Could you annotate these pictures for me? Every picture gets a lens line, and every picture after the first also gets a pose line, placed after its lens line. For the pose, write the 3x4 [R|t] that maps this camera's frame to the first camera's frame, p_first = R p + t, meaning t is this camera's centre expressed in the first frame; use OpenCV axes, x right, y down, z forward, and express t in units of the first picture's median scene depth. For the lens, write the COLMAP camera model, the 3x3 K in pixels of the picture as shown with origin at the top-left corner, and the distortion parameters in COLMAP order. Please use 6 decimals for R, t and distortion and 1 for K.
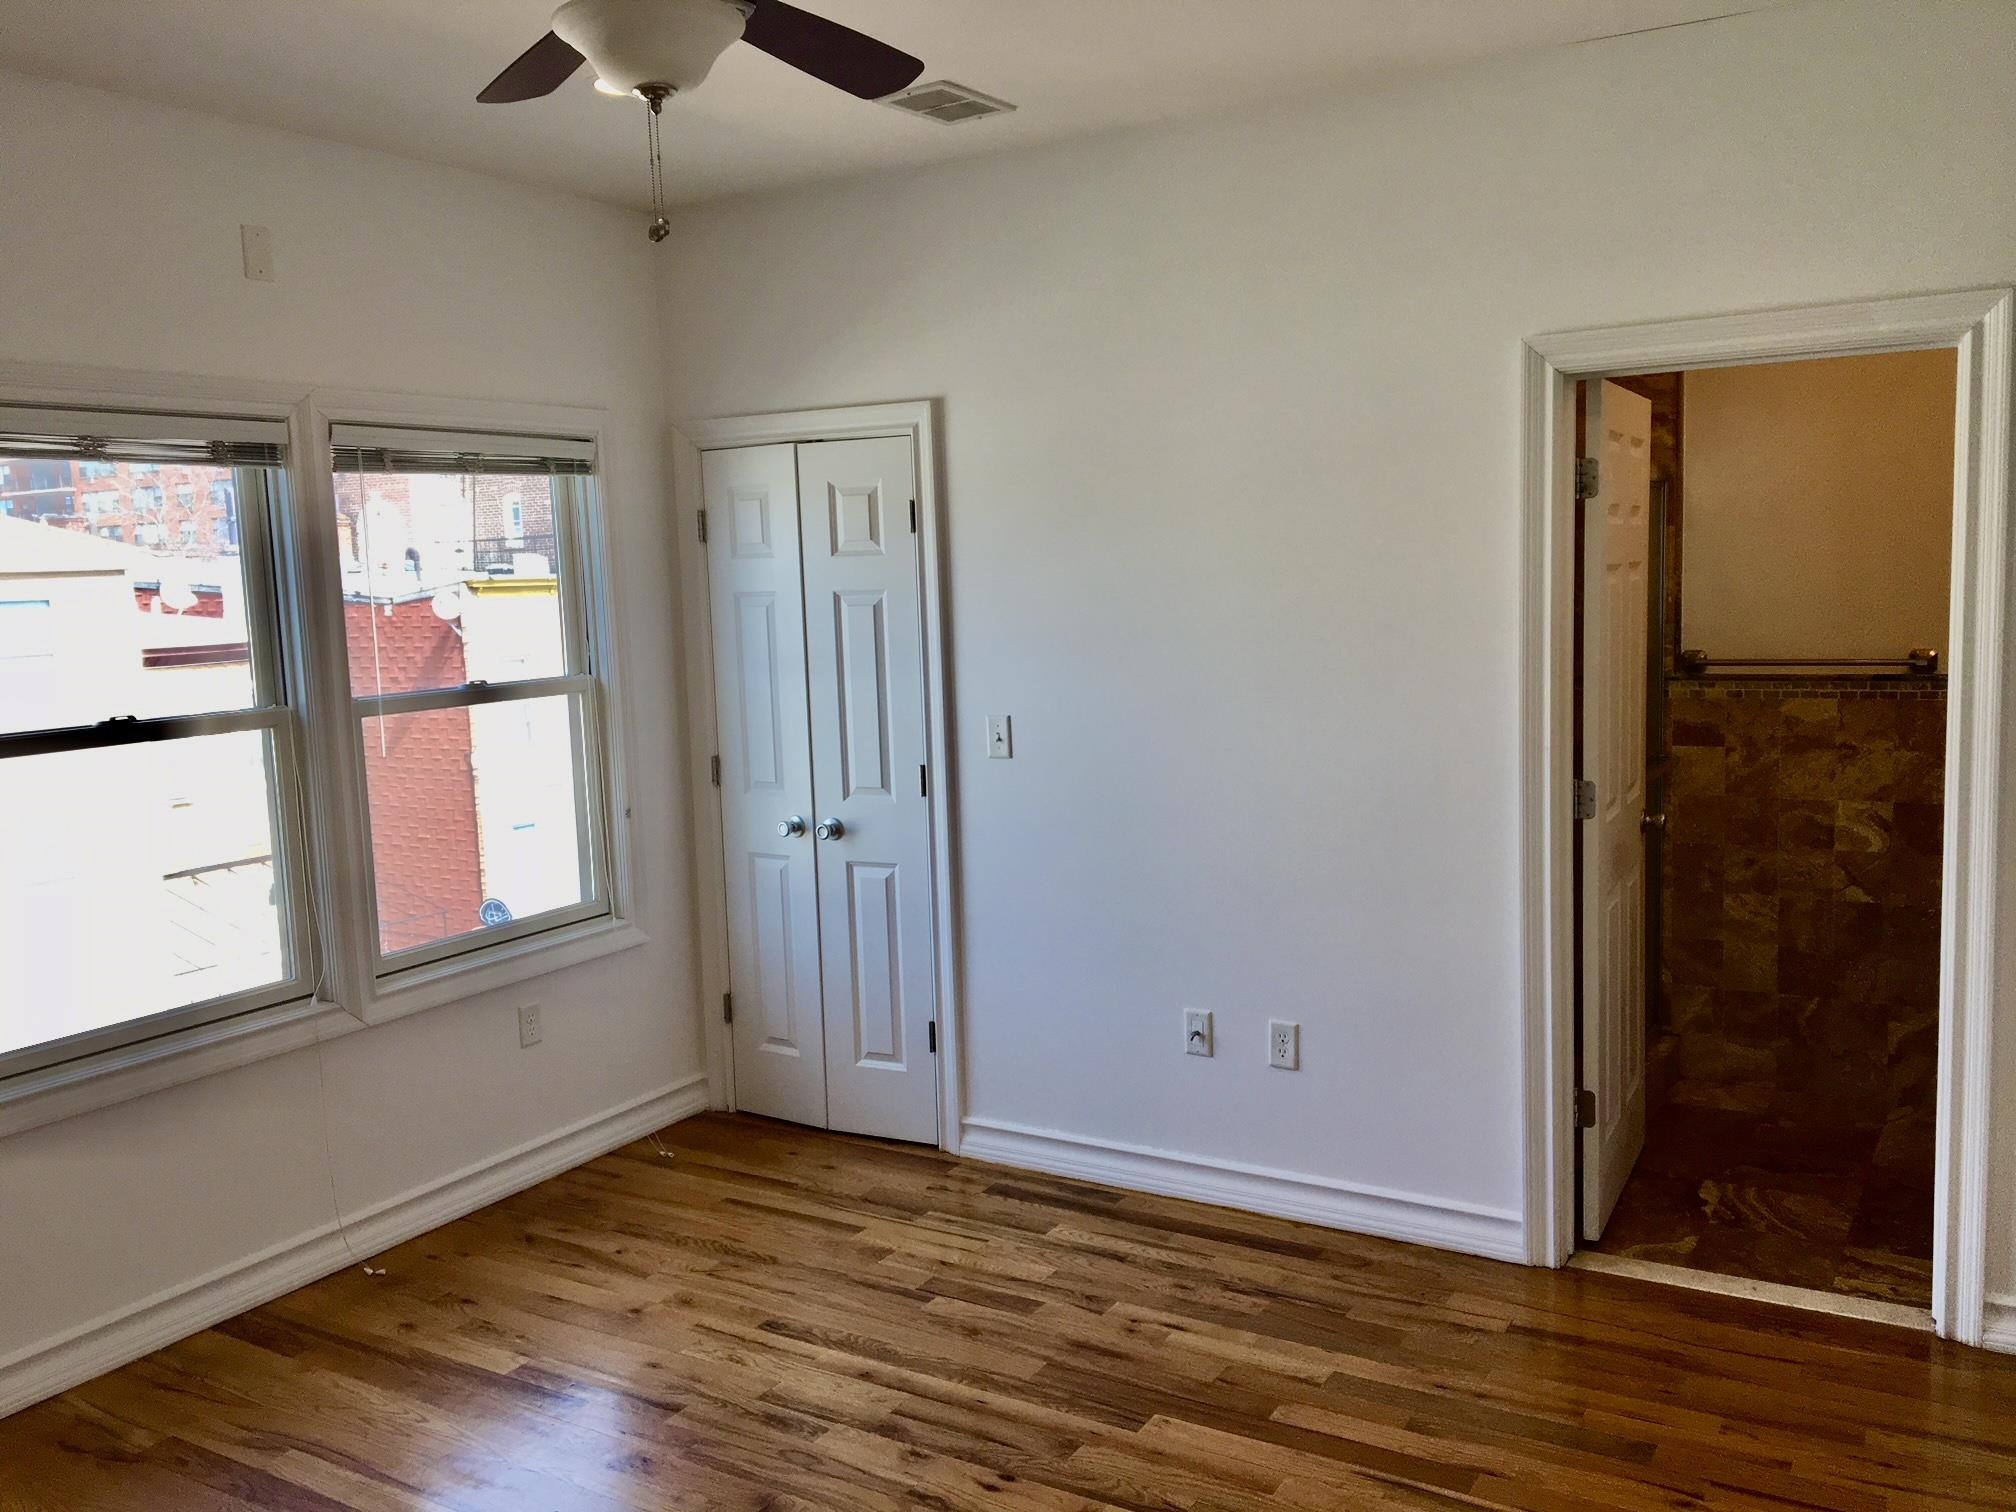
lens RADIAL K [[1686.9, 0, 1008.0], [0, 1686.9, 756.0], [0, 0, 1]] dist [-0.003359, -0.001771]
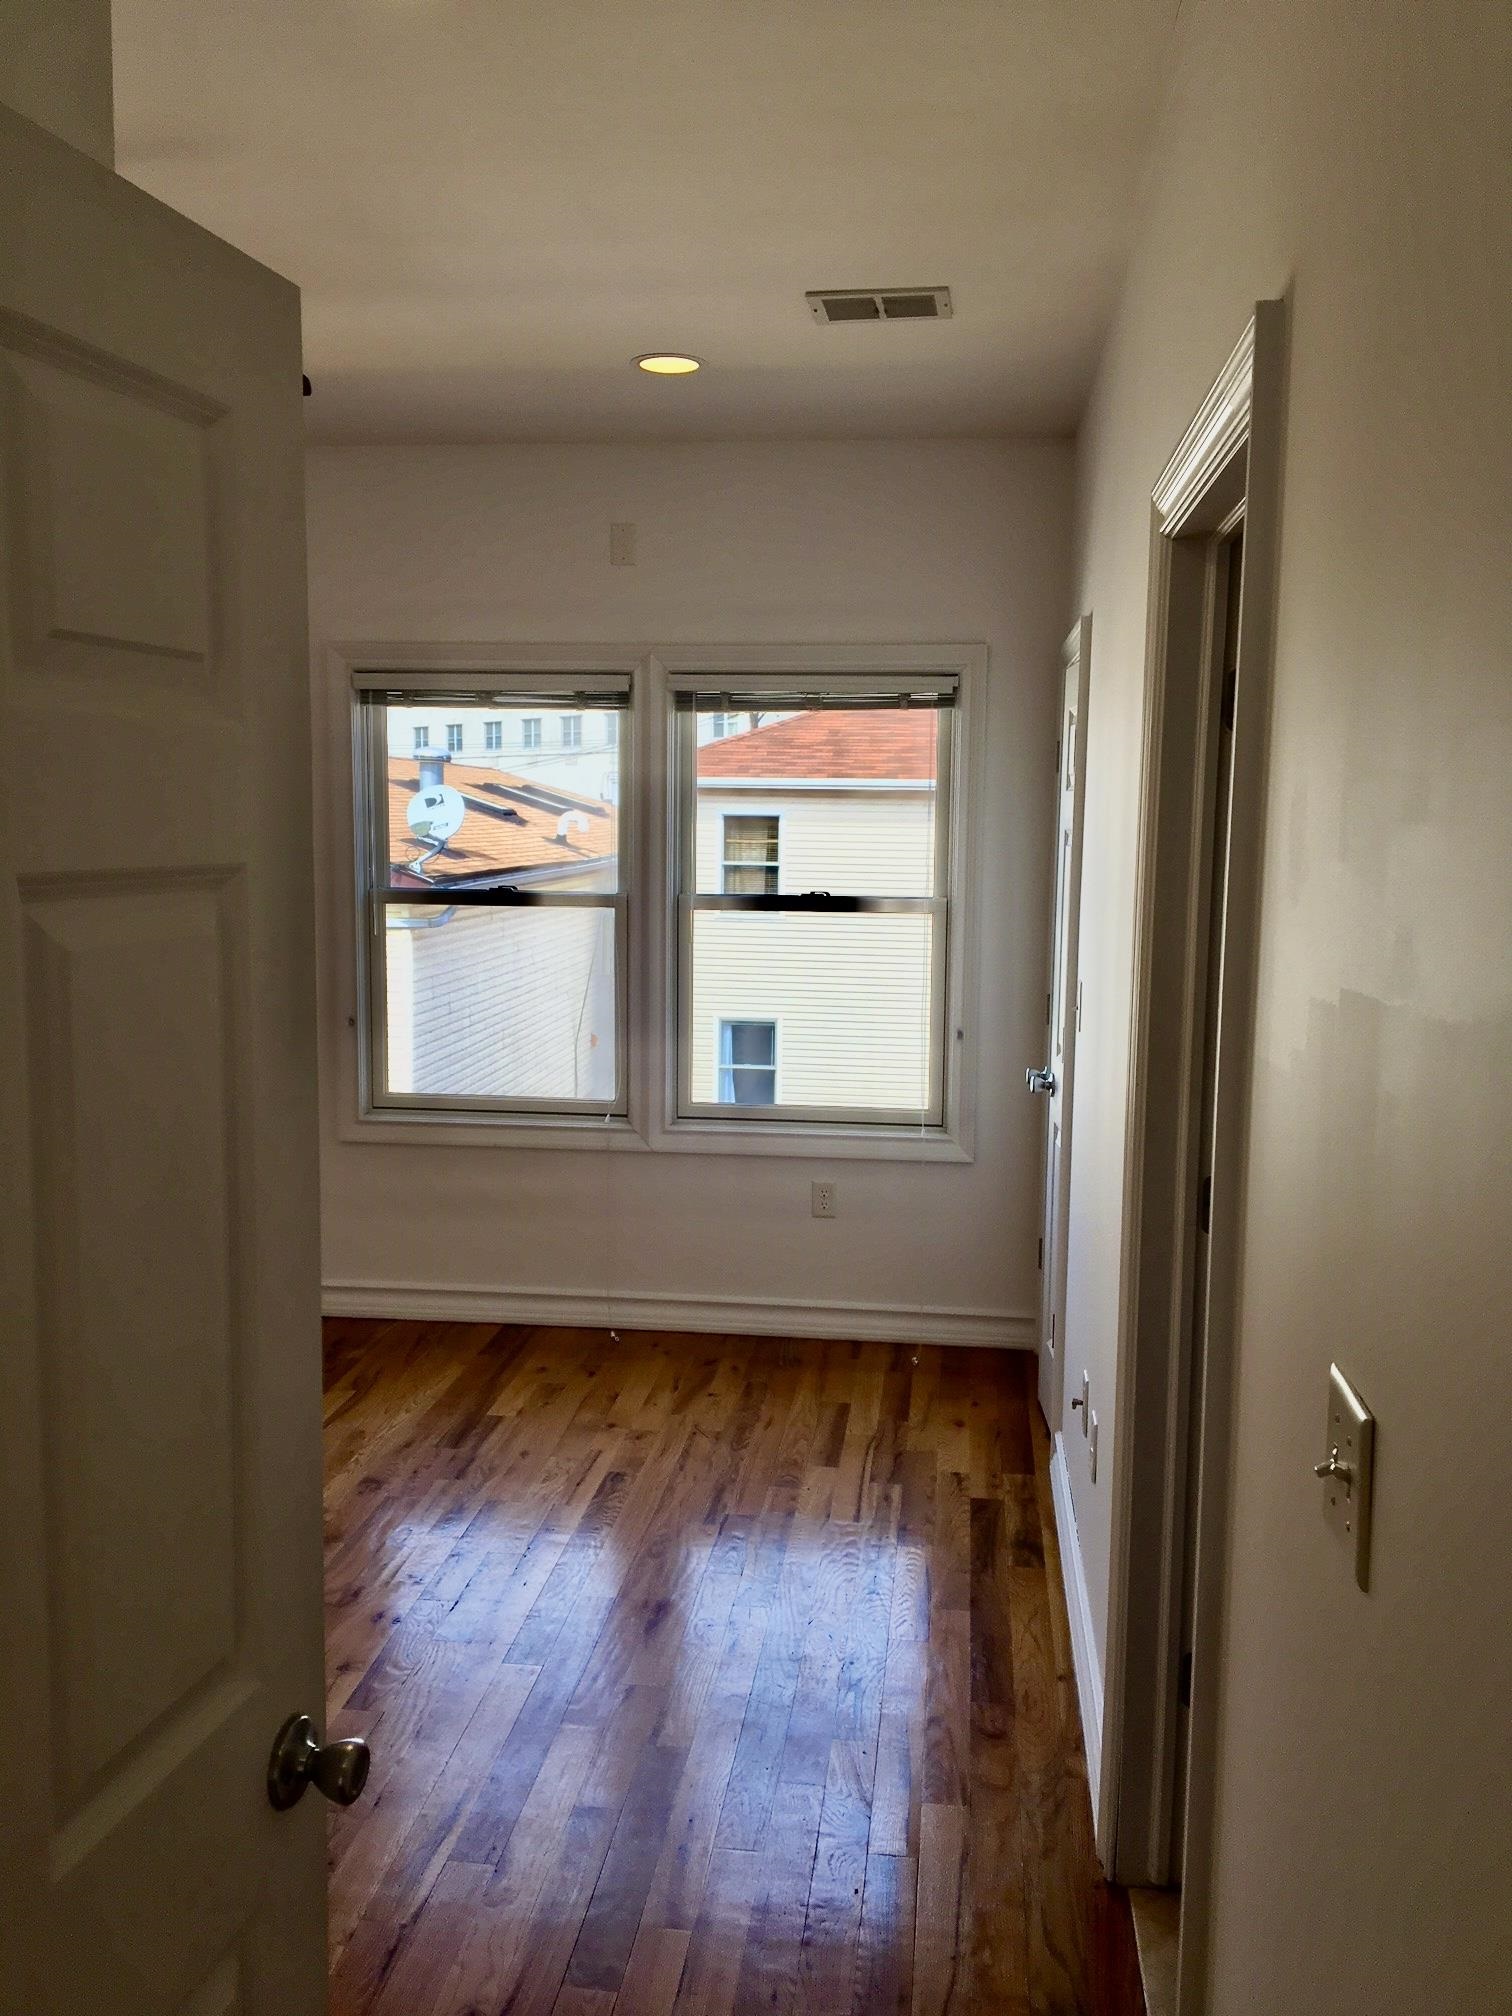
lens RADIAL K [[1674.3, 0, 756.0], [0, 1674.3, 1008.0], [0, 0, 1]] dist [0.099341, -0.179593]
pose [[0.402558, 0.139082, -0.904767, 0.773786], [-0.131661, 0.986911, 0.093130, -0.073061], [0.905877, 0.081632, 0.415600, 0.537946]]
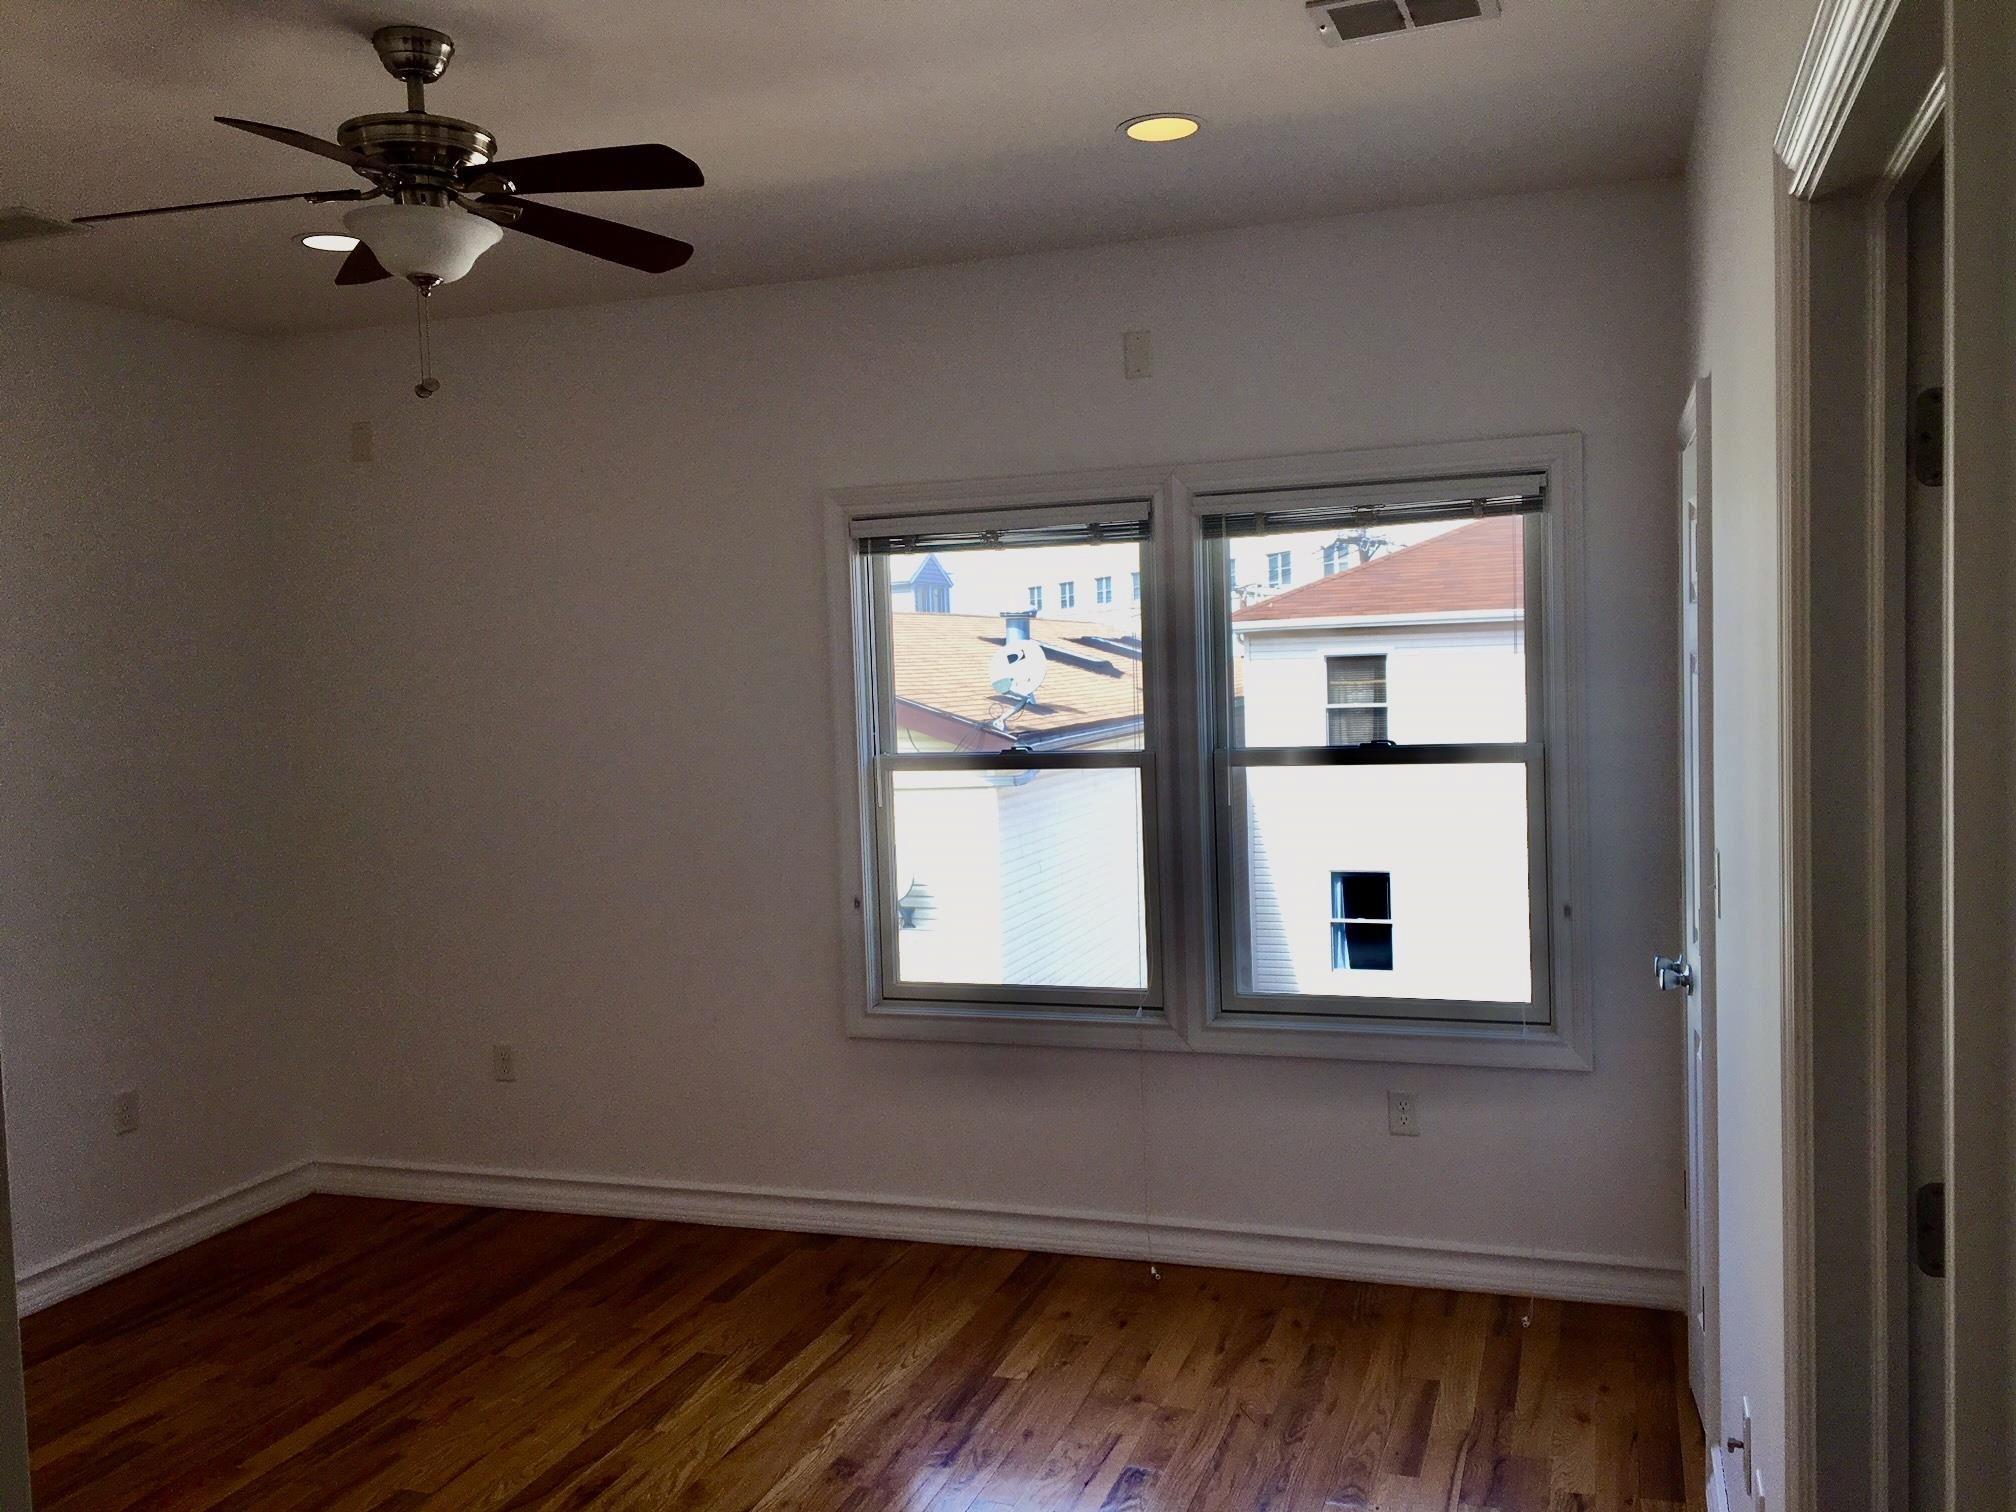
lens RADIAL K [[1674.3, 0, 1008.0], [0, 1674.3, 756.0], [0, 0, 1]] dist [0.099341, -0.179593]
pose [[0.199866, 0.074321, -0.977000, 0.630517], [-0.087252, 0.994508, 0.057804, -0.079056], [0.975931, 0.073692, 0.205253, 0.649577]]
